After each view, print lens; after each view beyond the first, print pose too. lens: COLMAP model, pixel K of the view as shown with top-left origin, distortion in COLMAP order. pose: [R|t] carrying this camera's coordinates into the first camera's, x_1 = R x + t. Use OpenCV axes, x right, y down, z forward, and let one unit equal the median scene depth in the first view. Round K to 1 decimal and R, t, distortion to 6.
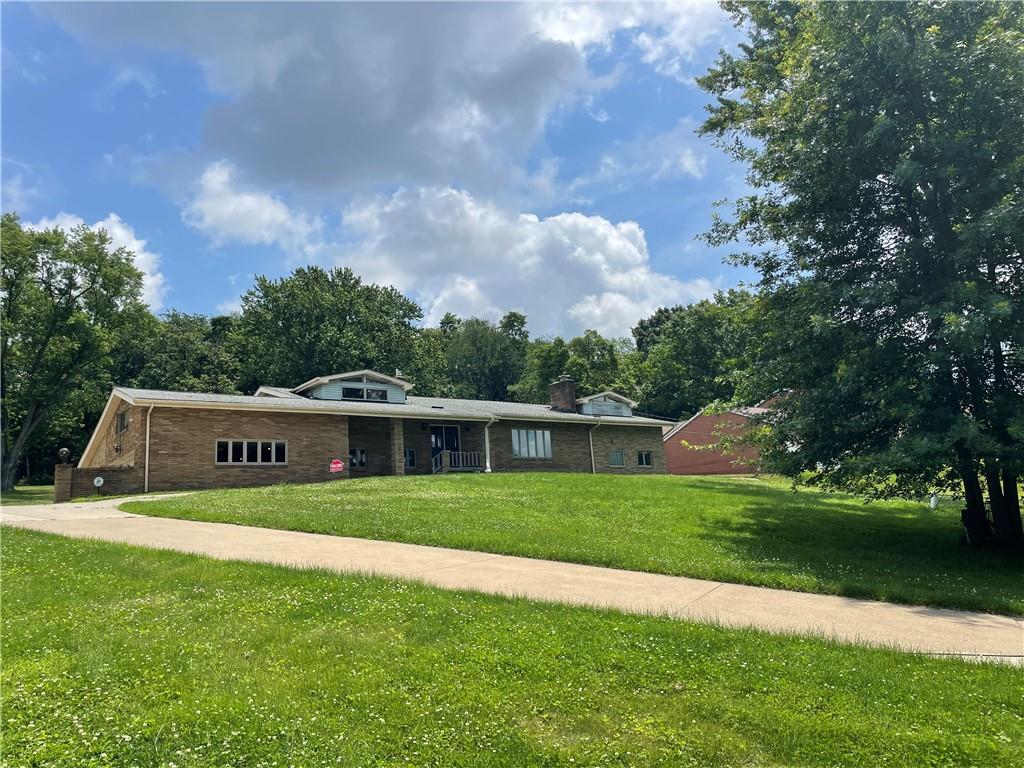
lens RADIAL K [[784.4, 0, 512.0], [0, 784.4, 384.0], [0, 0, 1]] dist [0.124278, -0.134037]
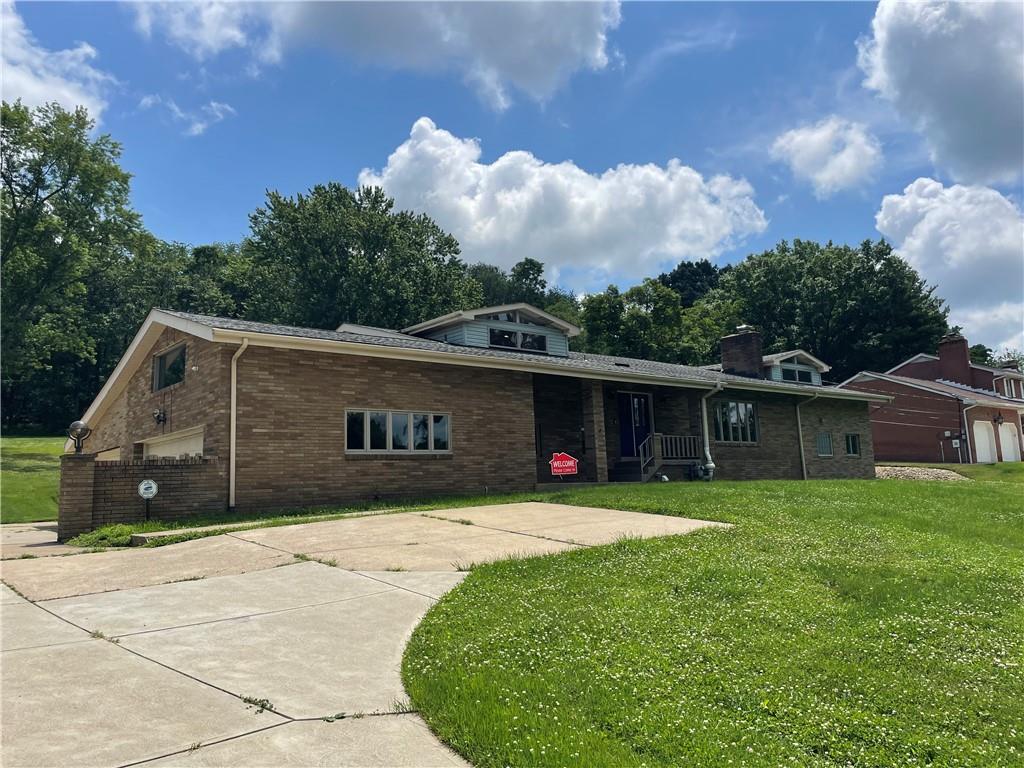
lens RADIAL K [[784.4, 0, 512.0], [0, 784.4, 384.0], [0, 0, 1]] dist [0.124278, -0.134037]
pose [[0.998047, 0.035544, 0.051375, -0.177297], [-0.038325, 0.997795, 0.054197, 0.010978], [-0.049335, -0.056060, 0.997208, 0.275951]]
